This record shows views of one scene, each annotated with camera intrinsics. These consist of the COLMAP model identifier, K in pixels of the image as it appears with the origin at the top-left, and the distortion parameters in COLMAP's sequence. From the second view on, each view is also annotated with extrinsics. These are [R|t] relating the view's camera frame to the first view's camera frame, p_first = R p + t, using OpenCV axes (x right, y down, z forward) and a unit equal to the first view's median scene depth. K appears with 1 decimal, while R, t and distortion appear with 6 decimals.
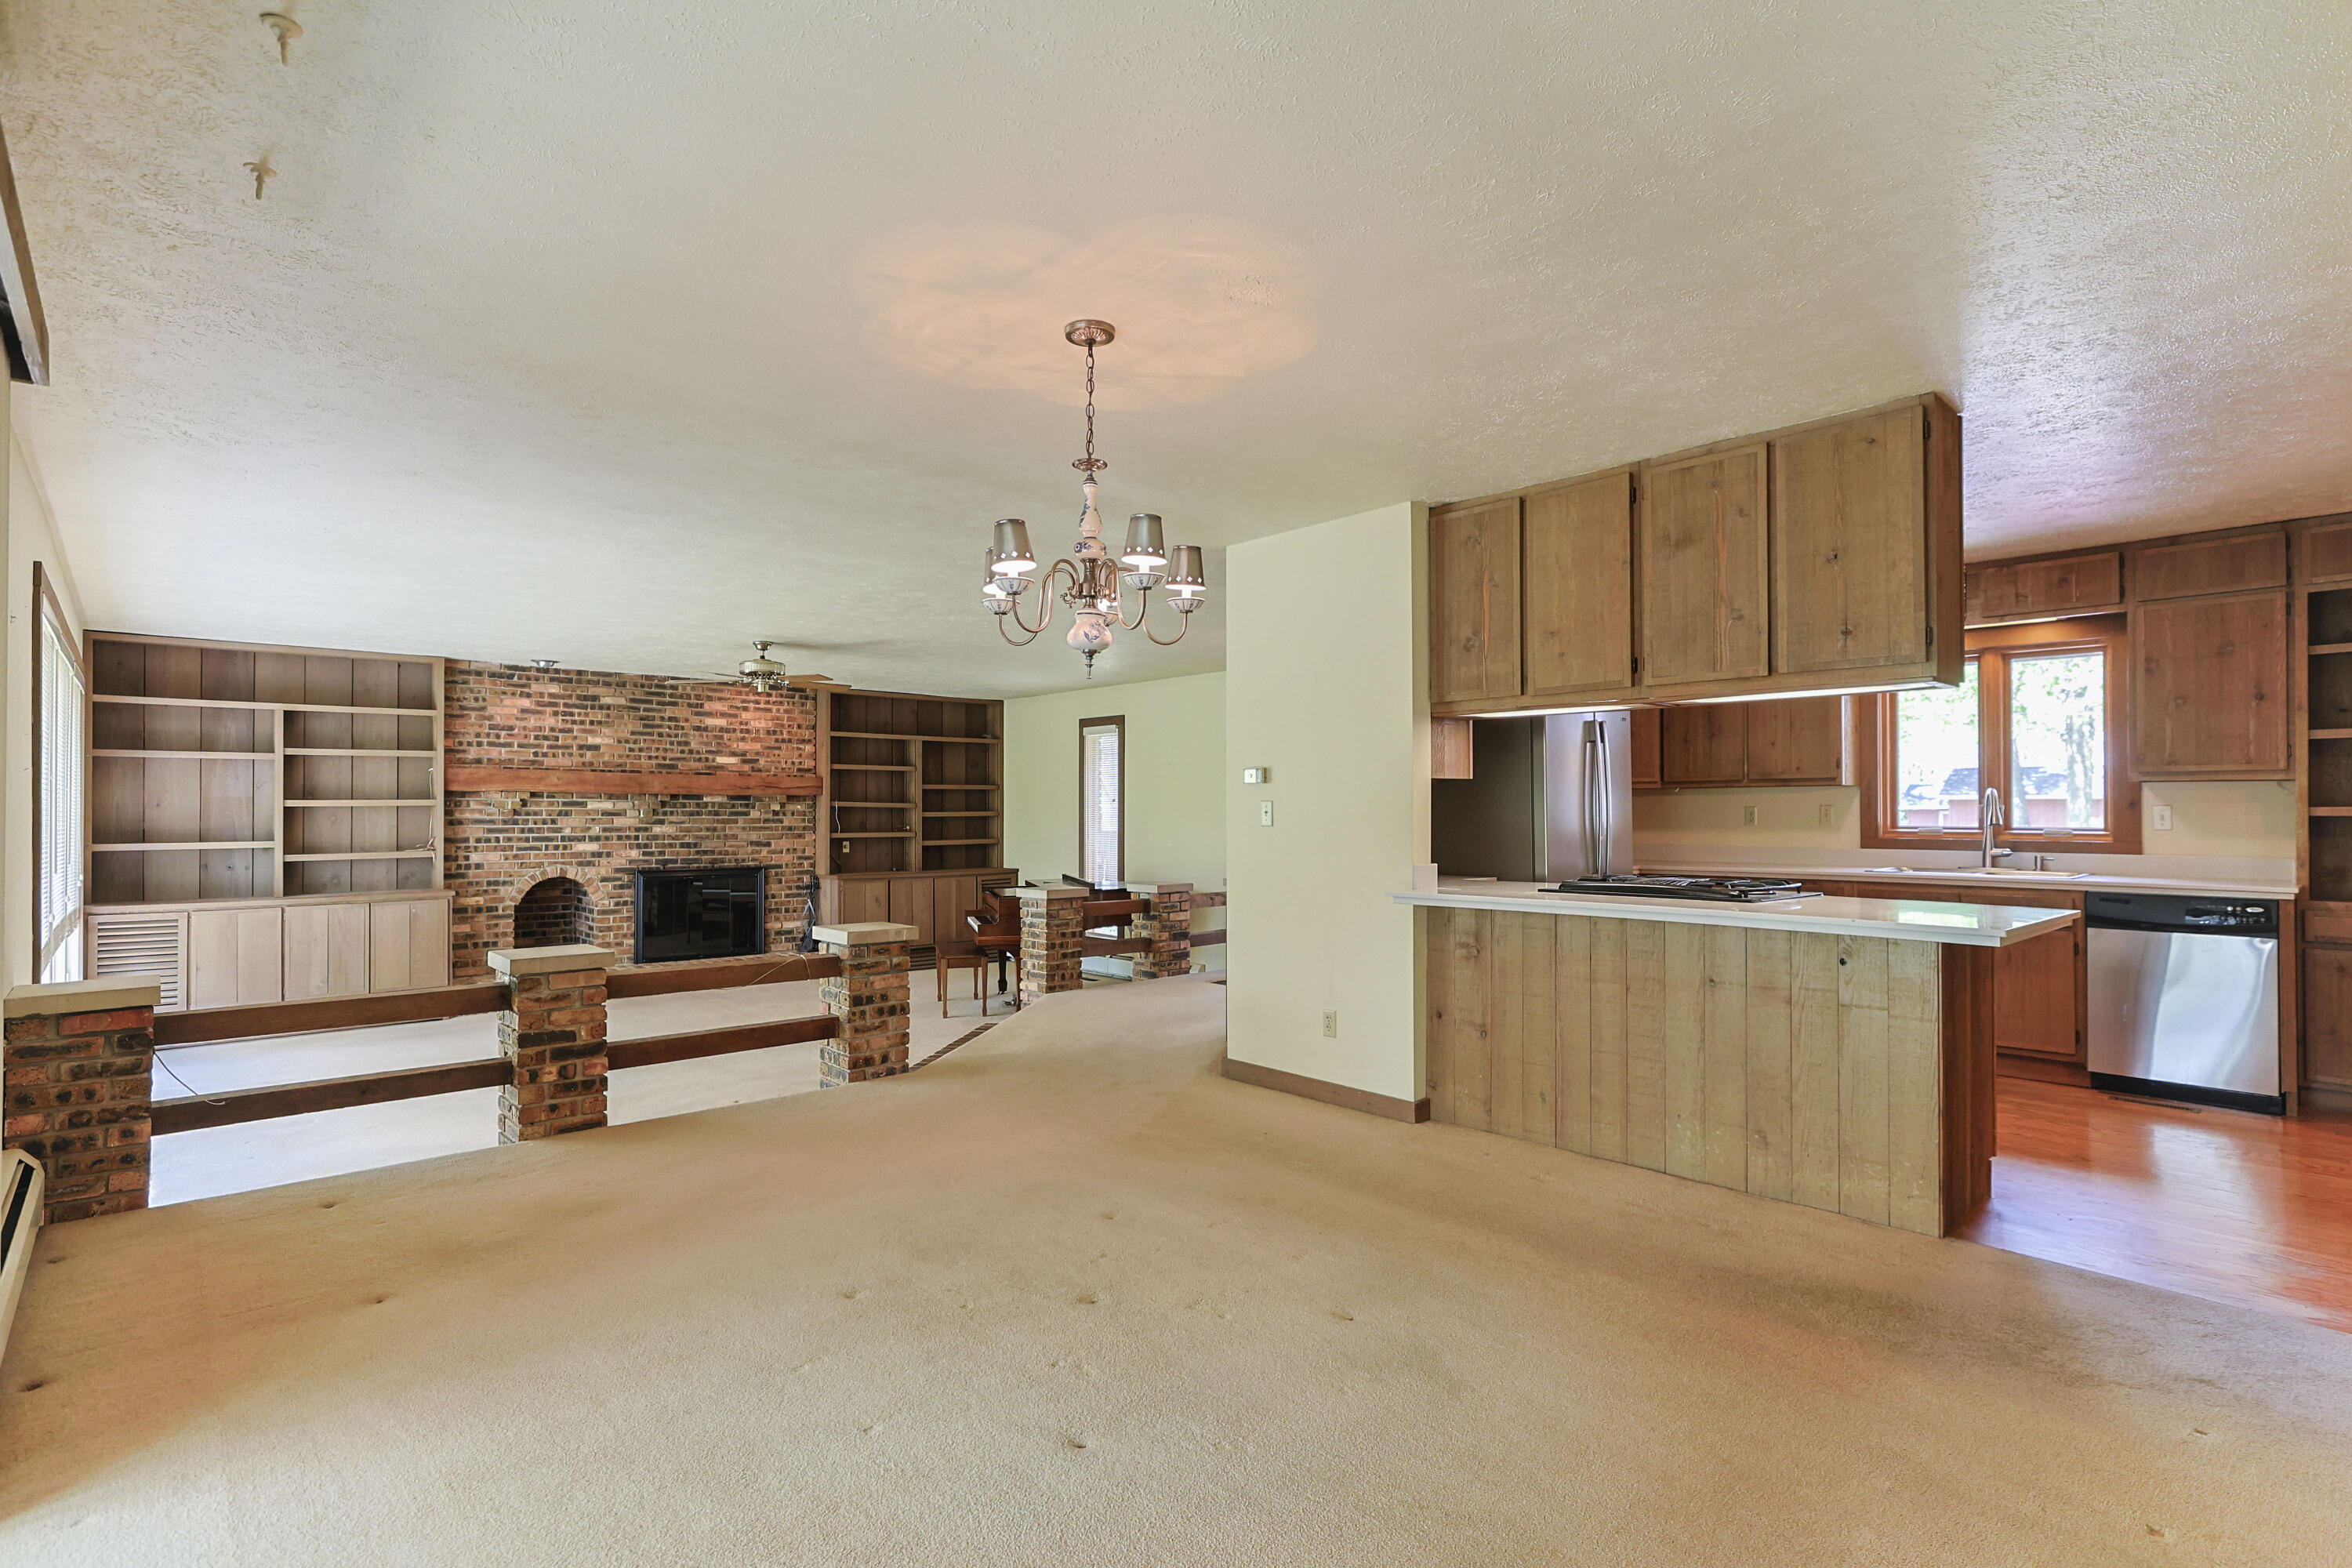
lens RADIAL K [[1143.9, 0, 1198.9], [0, 1143.9, 799.2], [0, 0, 1]] dist [-0.018365, 0.014265]
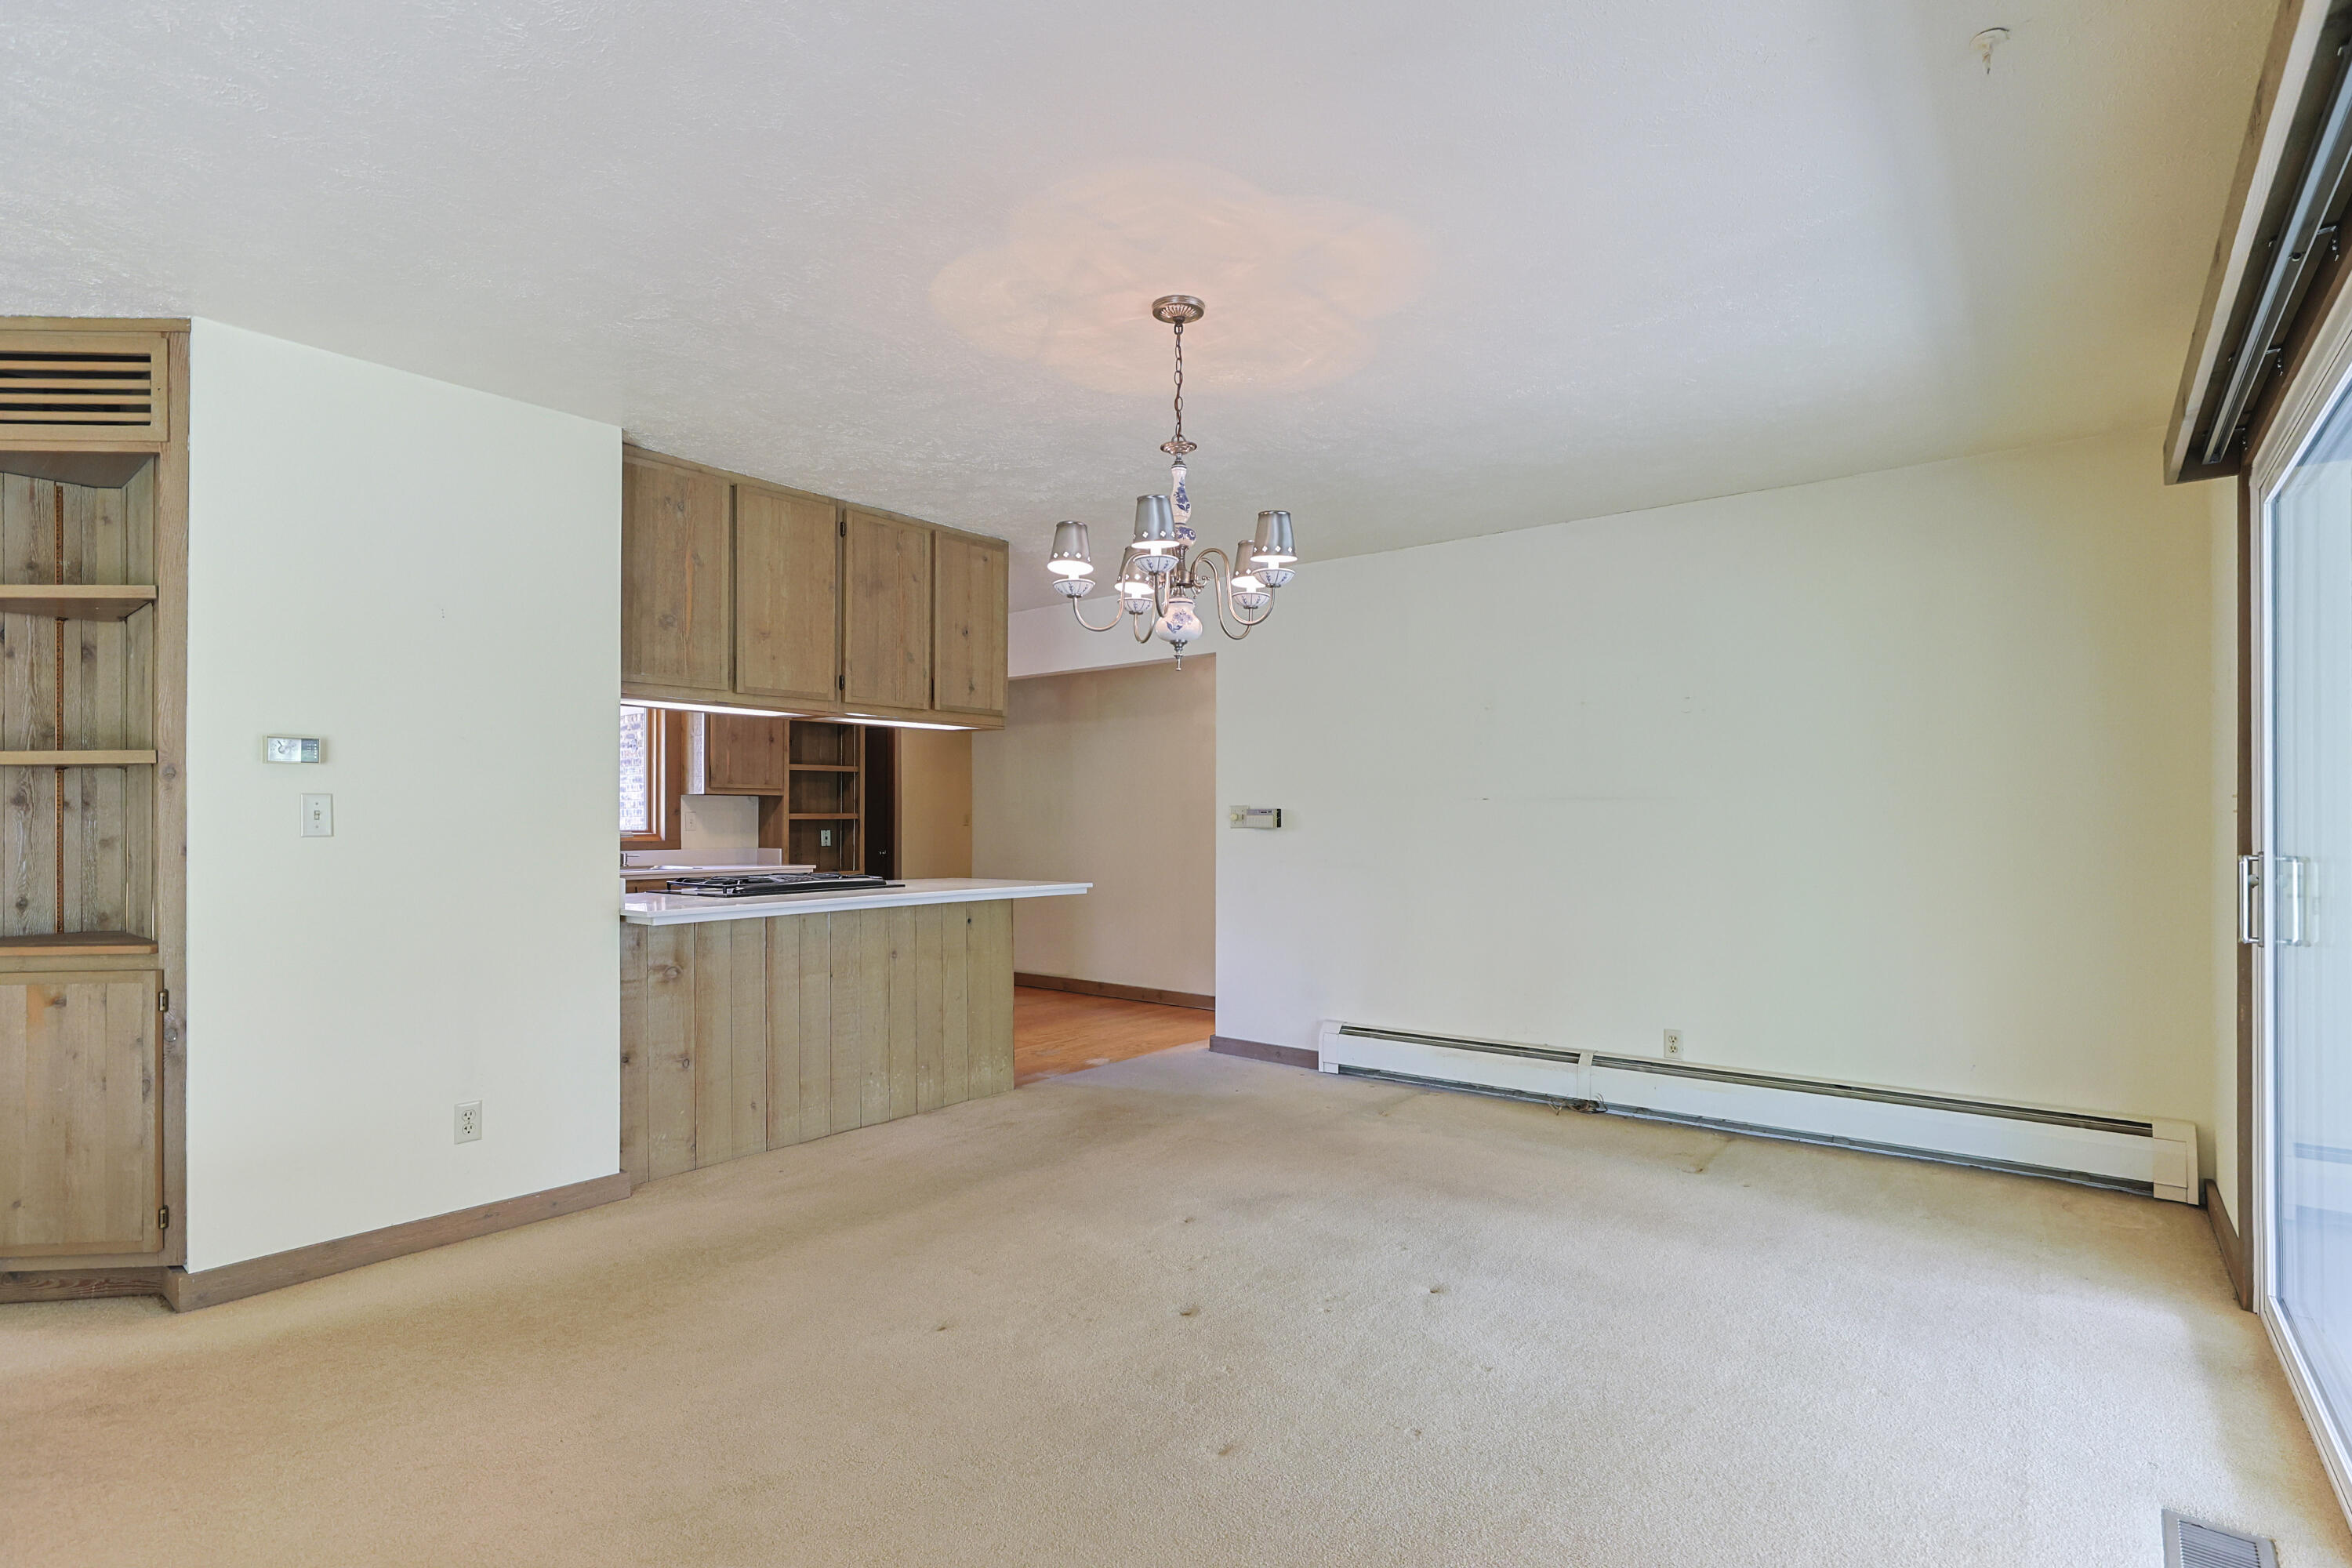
lens RADIAL K [[1143.9, 0, 1171.9], [0, 1143.9, 800.3], [0, 0, 1]] dist [-0.018365, 0.014265]
pose [[-0.133705, 0.017120, 0.990873, -0.381605], [-0.004224, 0.999832, -0.017844, 0.008540], [-0.991012, -0.006572, -0.133610, 0.414355]]
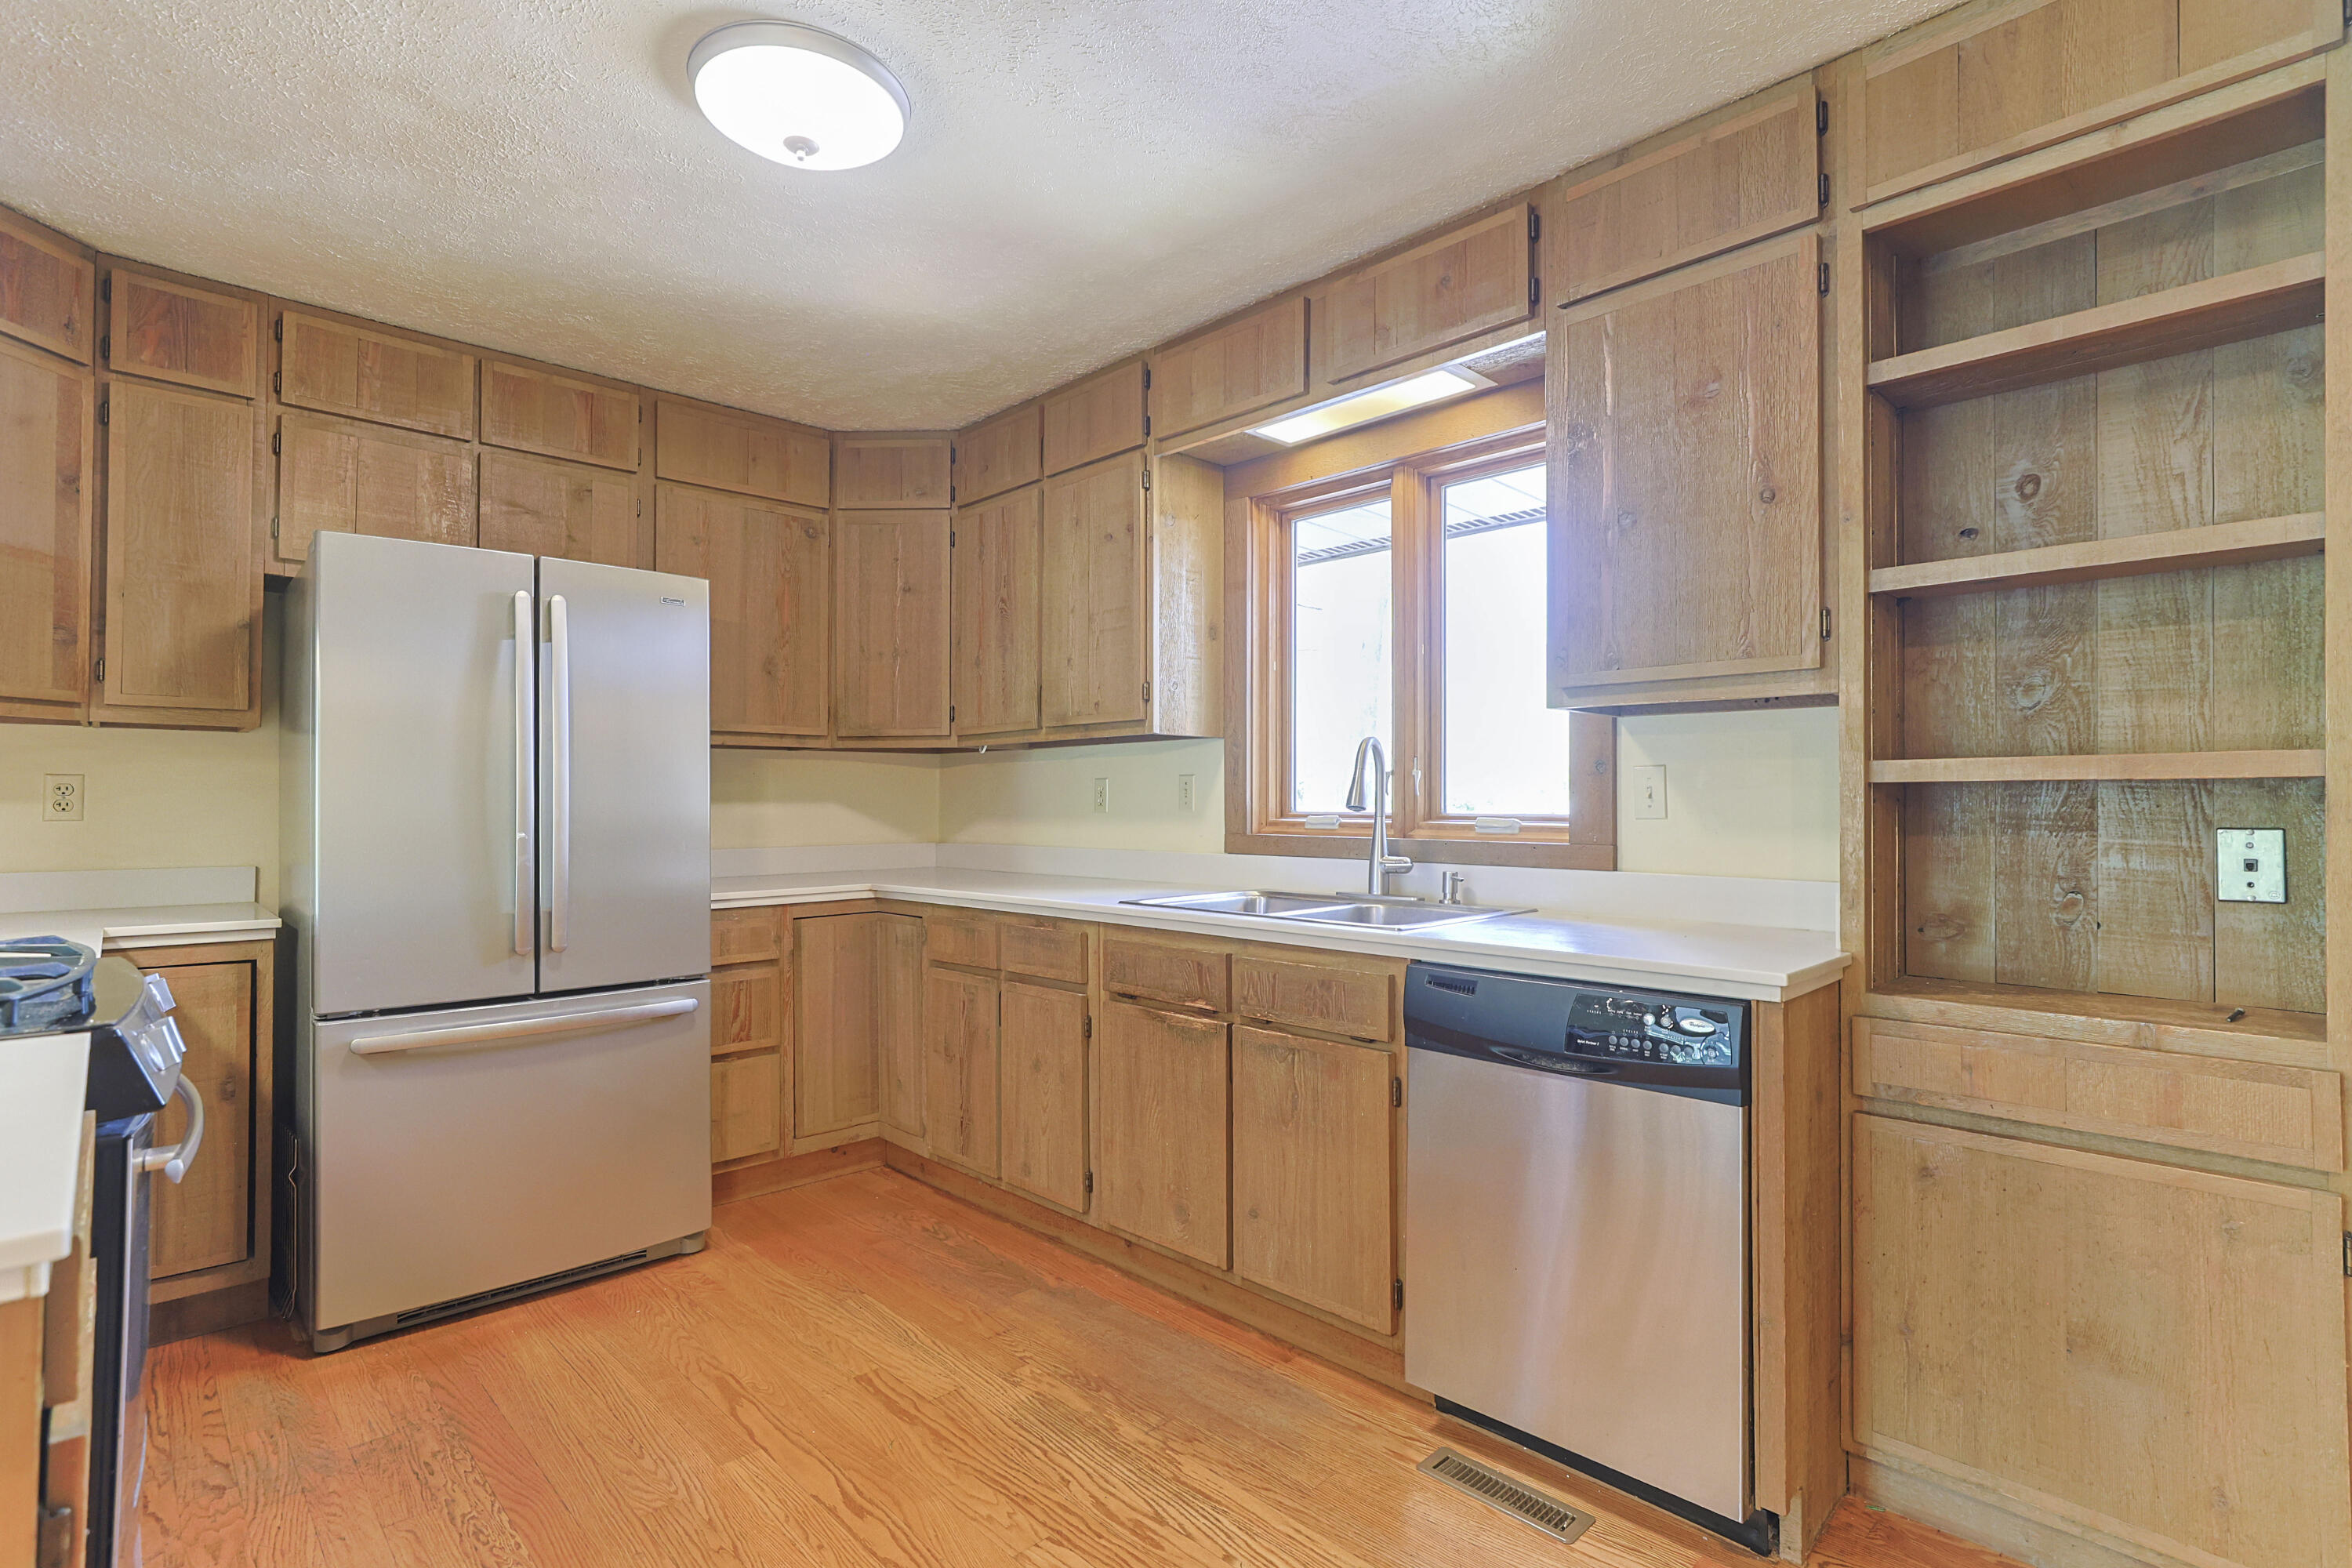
lens RADIAL K [[1143.9, 0, 1186.6], [0, 1143.9, 787.3], [0, 0, 1]] dist [-0.018365, 0.014265]
pose [[0.999868, 0.000358, 0.016217, 0.436586], [-0.000322, 0.999997, -0.002223, 0.010326], [-0.016218, 0.002217, 0.999866, 0.360396]]
